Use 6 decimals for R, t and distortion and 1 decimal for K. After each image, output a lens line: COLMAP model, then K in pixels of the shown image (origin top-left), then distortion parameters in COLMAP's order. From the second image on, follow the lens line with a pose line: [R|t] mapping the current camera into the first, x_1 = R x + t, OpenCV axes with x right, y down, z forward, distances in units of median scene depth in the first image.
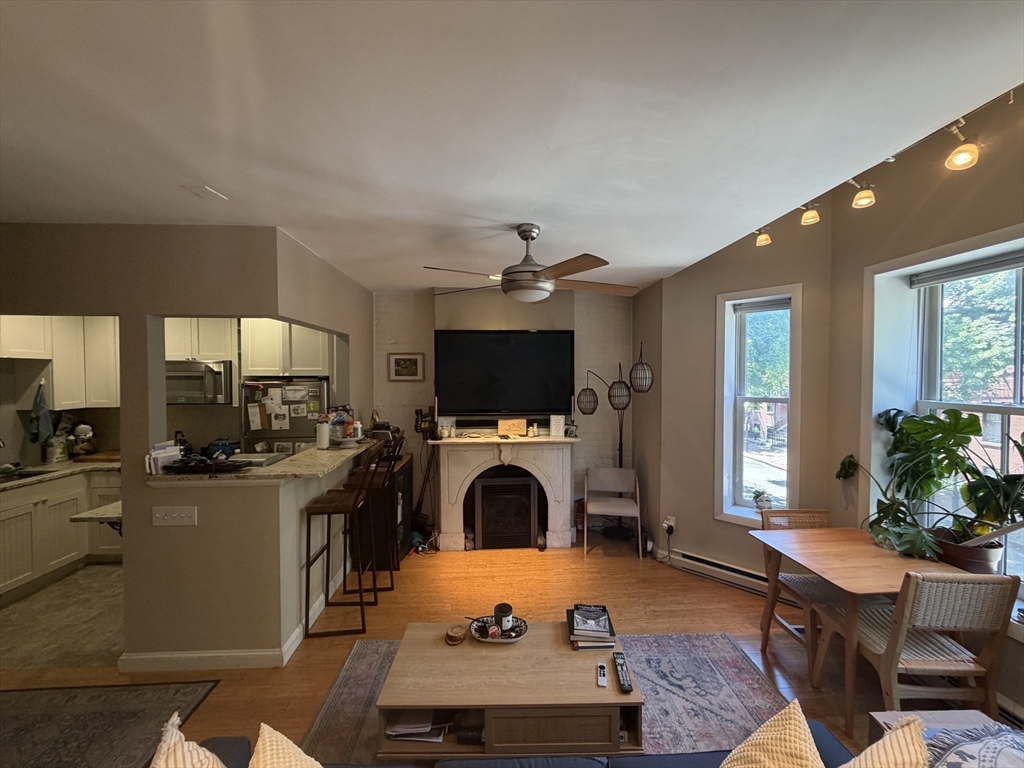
lens RADIAL K [[405.6, 0, 506.4], [0, 405.6, 381.3], [0, 0, 1]] dist [0.001913, 0.000234]
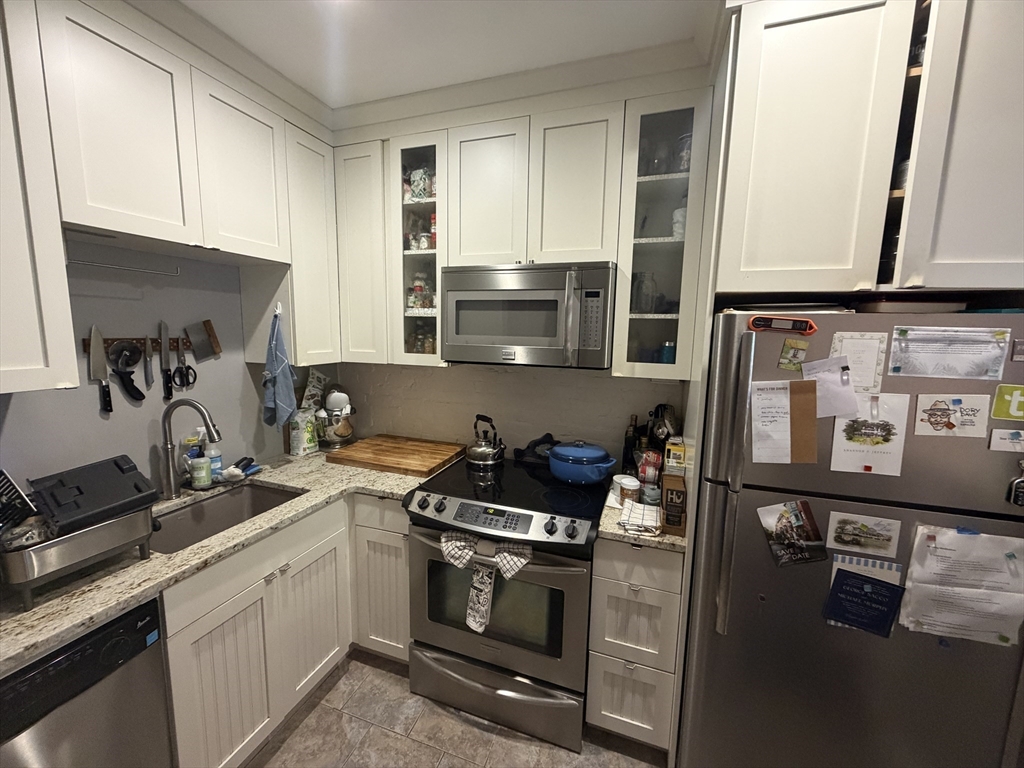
lens RADIAL K [[405.6, 0, 506.4], [0, 405.6, 381.3], [0, 0, 1]] dist [0.001913, 0.000234]
pose [[0.928166, 0.067180, -0.366052, -0.676617], [-0.028533, 0.993523, 0.109989, 0.026649], [0.371070, -0.091643, 0.924072, 0.621650]]
